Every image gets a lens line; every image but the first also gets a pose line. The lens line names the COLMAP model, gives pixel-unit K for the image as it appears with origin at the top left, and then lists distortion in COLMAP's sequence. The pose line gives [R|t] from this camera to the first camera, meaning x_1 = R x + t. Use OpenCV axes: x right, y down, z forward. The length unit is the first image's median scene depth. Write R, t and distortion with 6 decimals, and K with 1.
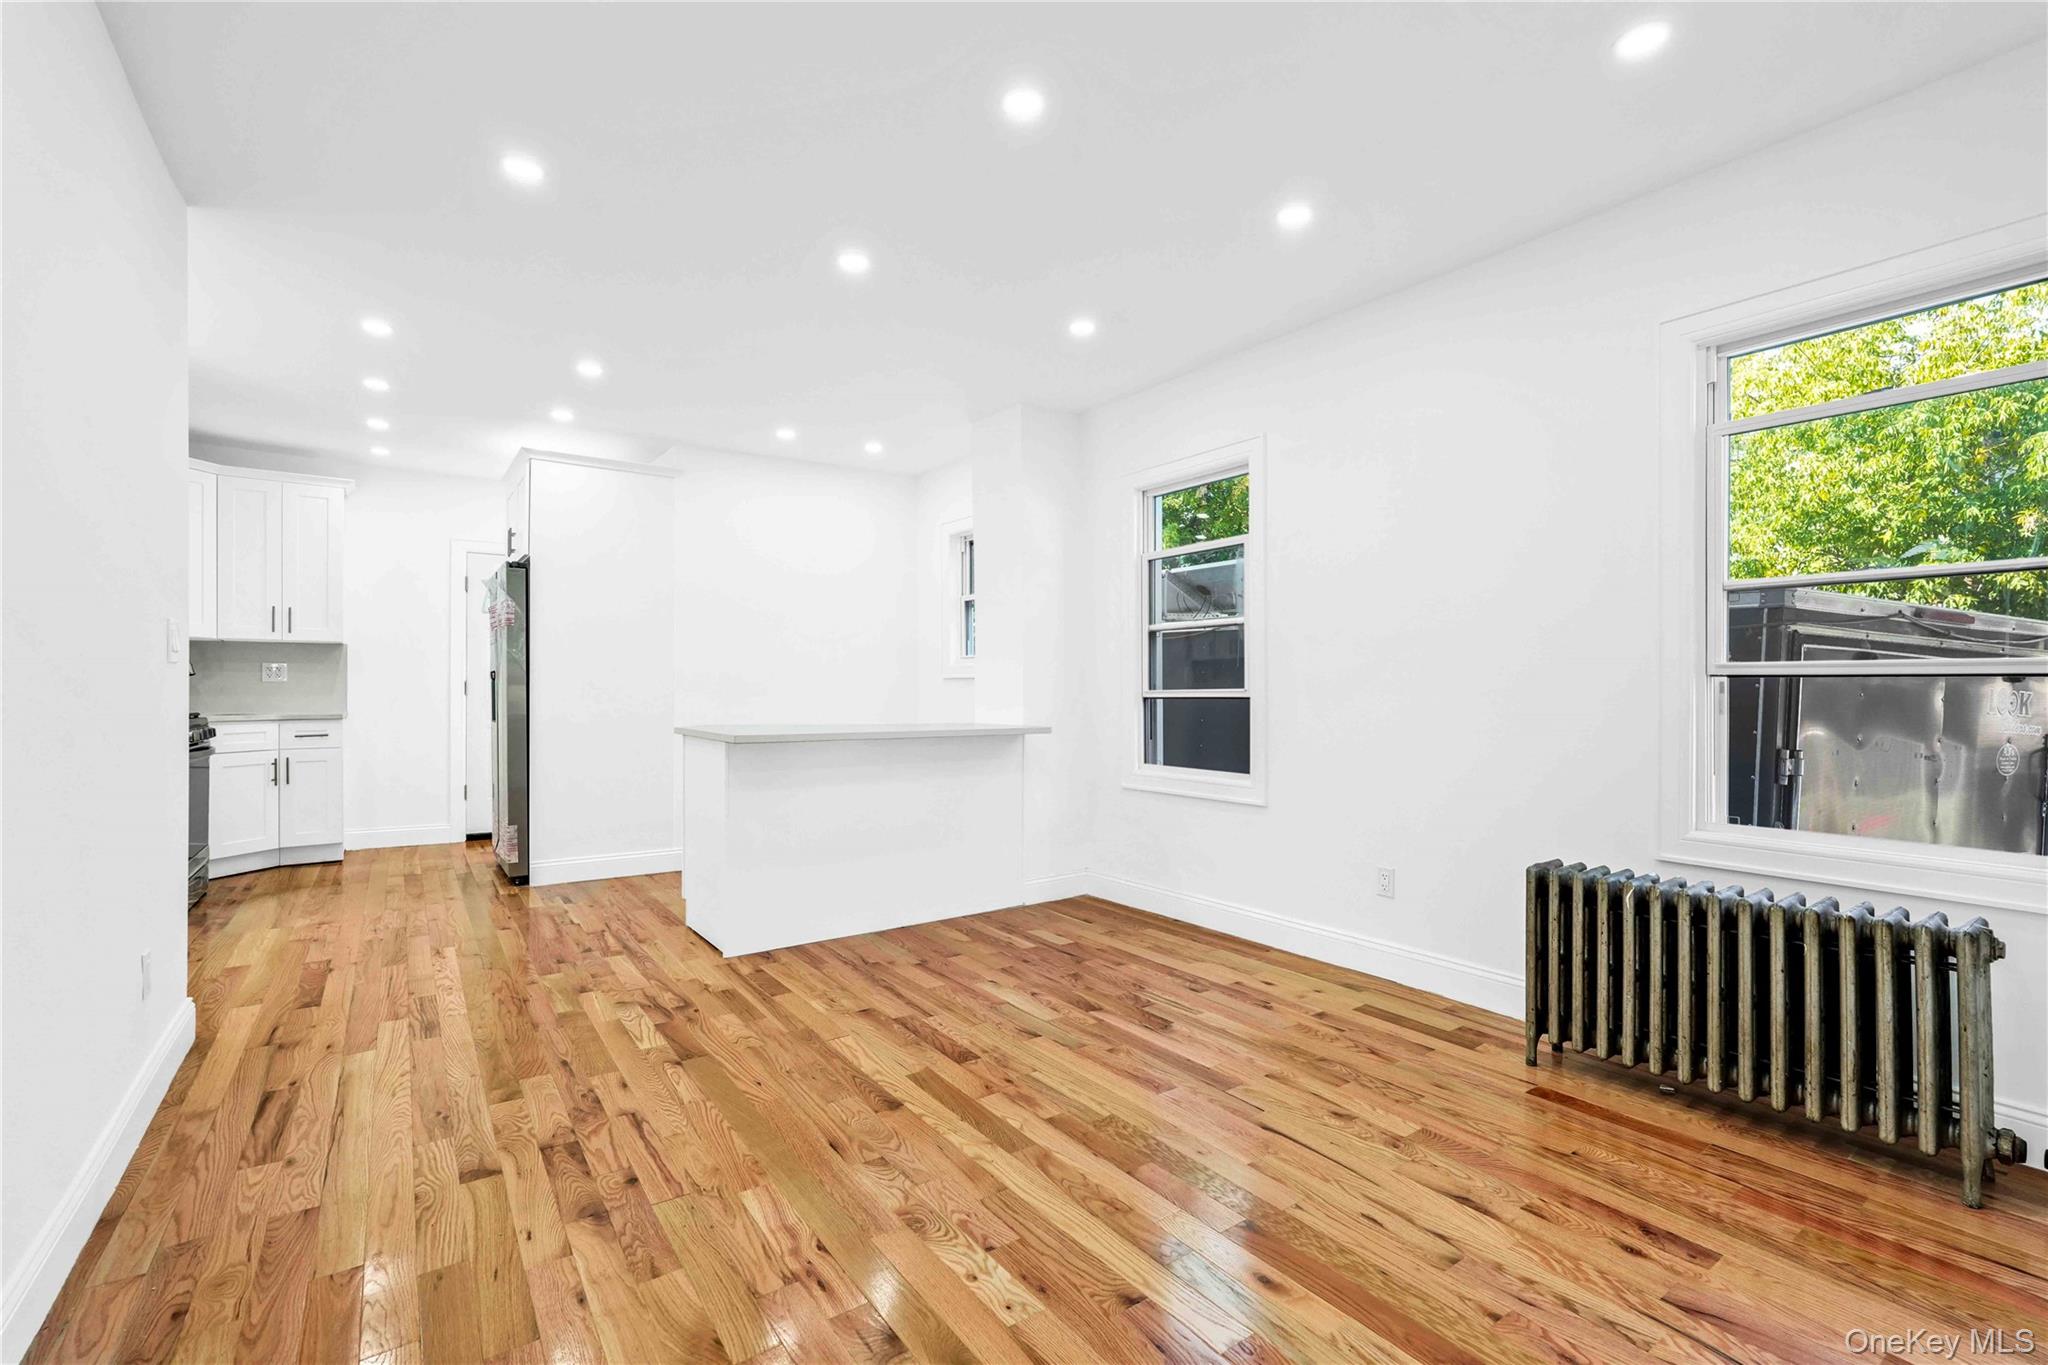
lens RADIAL K [[898.9, 0, 1017.9], [0, 898.9, 695.2], [0, 0, 1]] dist [-0.001921, 0.001492]
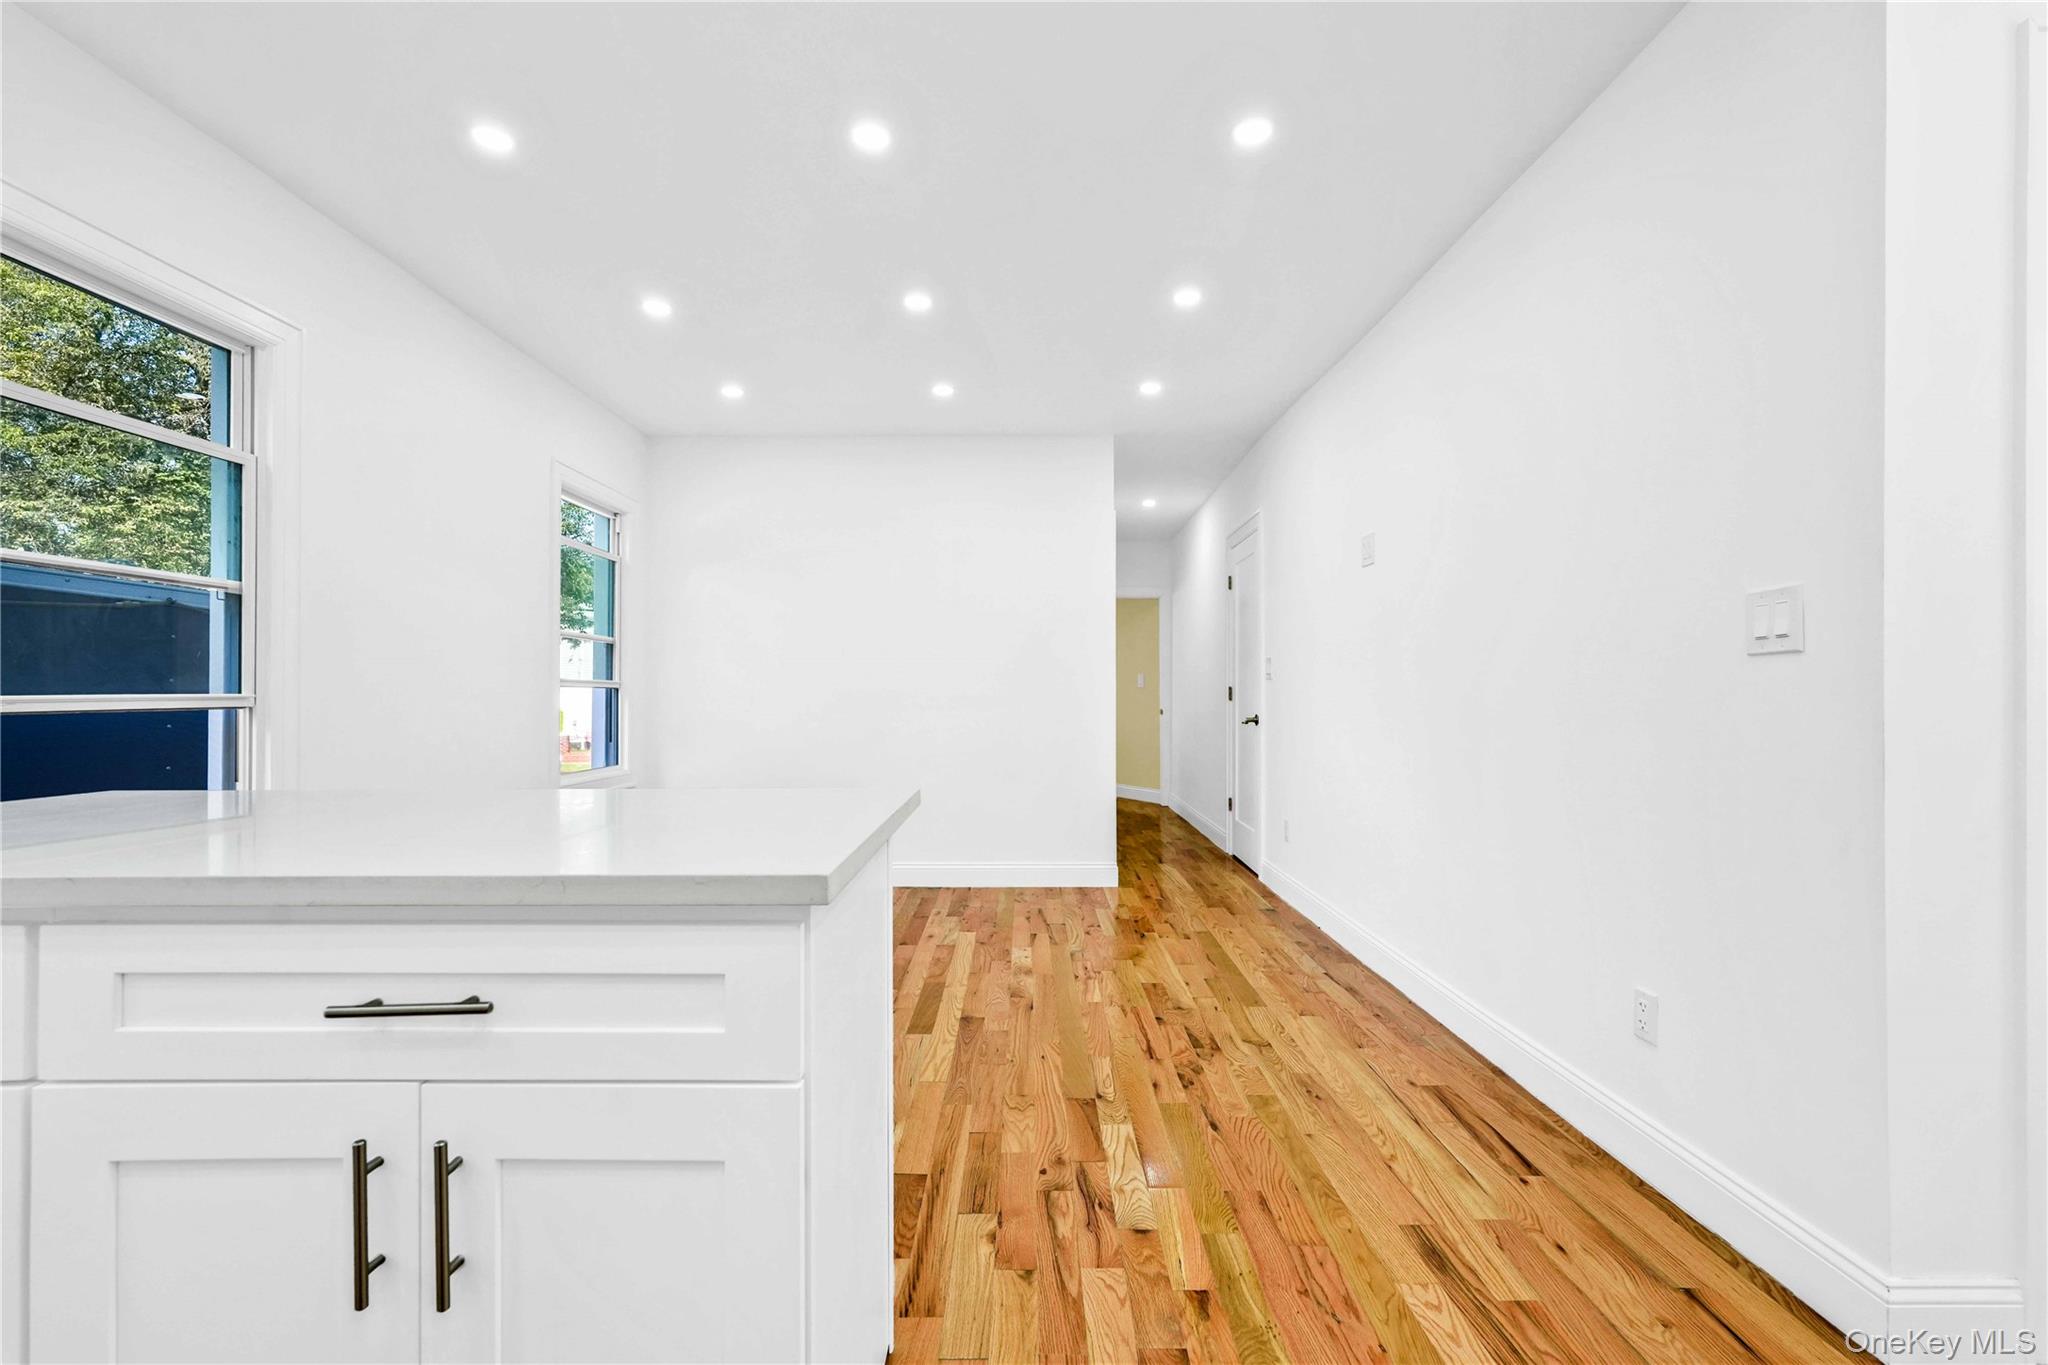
lens RADIAL K [[898.9, 0, 1019.8], [0, 898.9, 689.5], [0, 0, 1]] dist [-0.001921, 0.001492]
pose [[-0.815481, 0.002944, 0.578776, -0.571947], [0.000664, 0.999991, -0.004150, -0.005278], [-0.578783, -0.003000, -0.815476, 1.215475]]
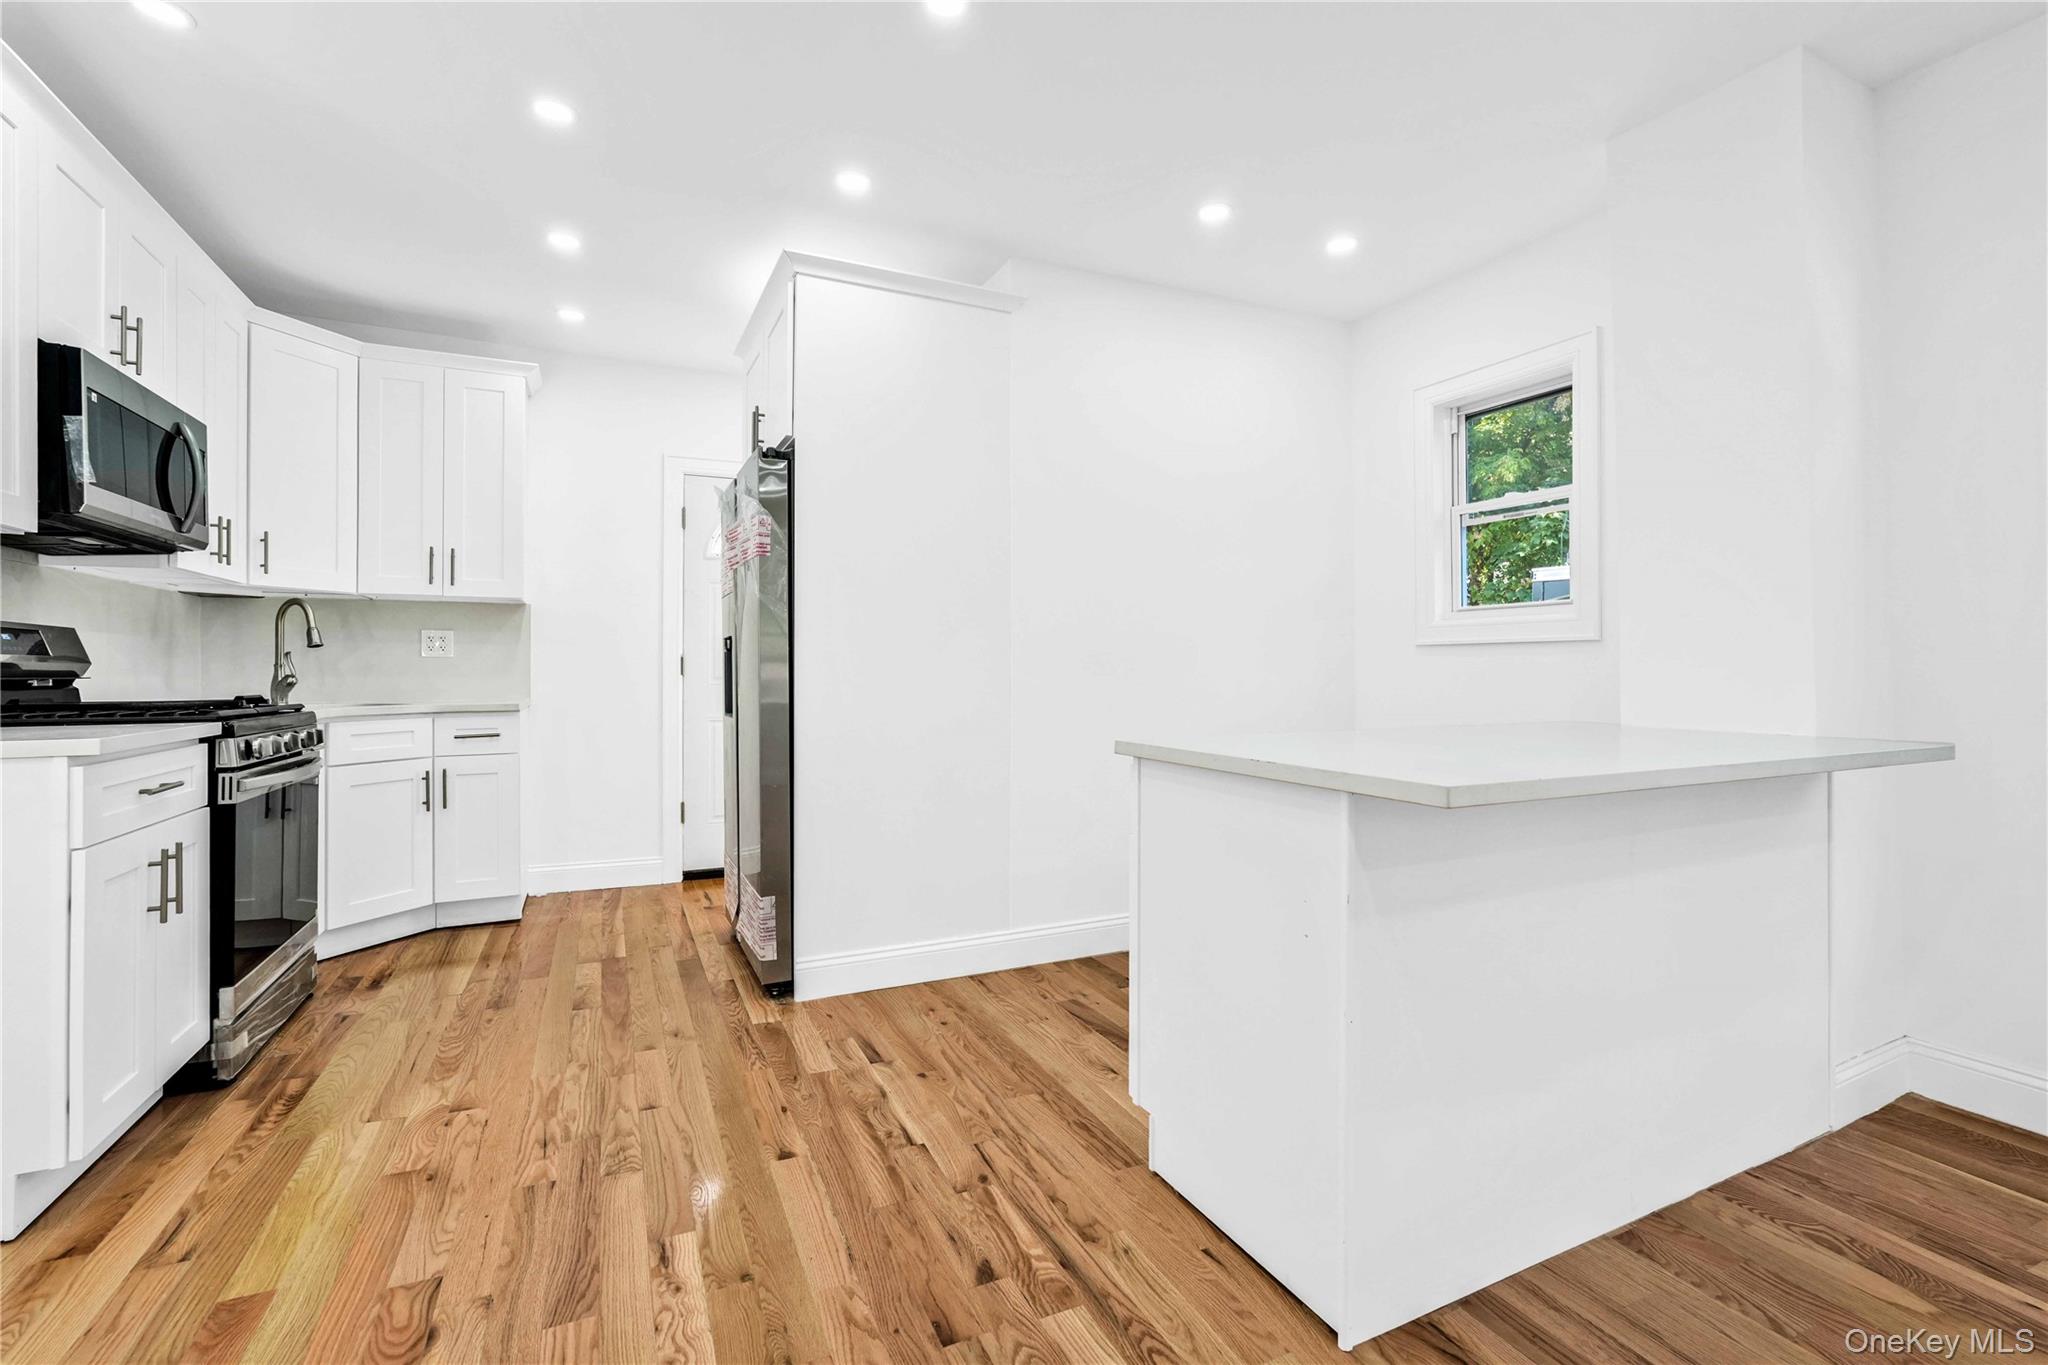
lens RADIAL K [[898.9, 0, 1020.9], [0, 898.9, 671.1], [0, 0, 1]] dist [-0.001921, 0.001492]
pose [[0.985615, -0.002905, -0.168980, -0.358663], [0.002056, 0.999984, -0.005195, 0.000889], [0.168993, 0.004772, 0.985606, 0.535732]]
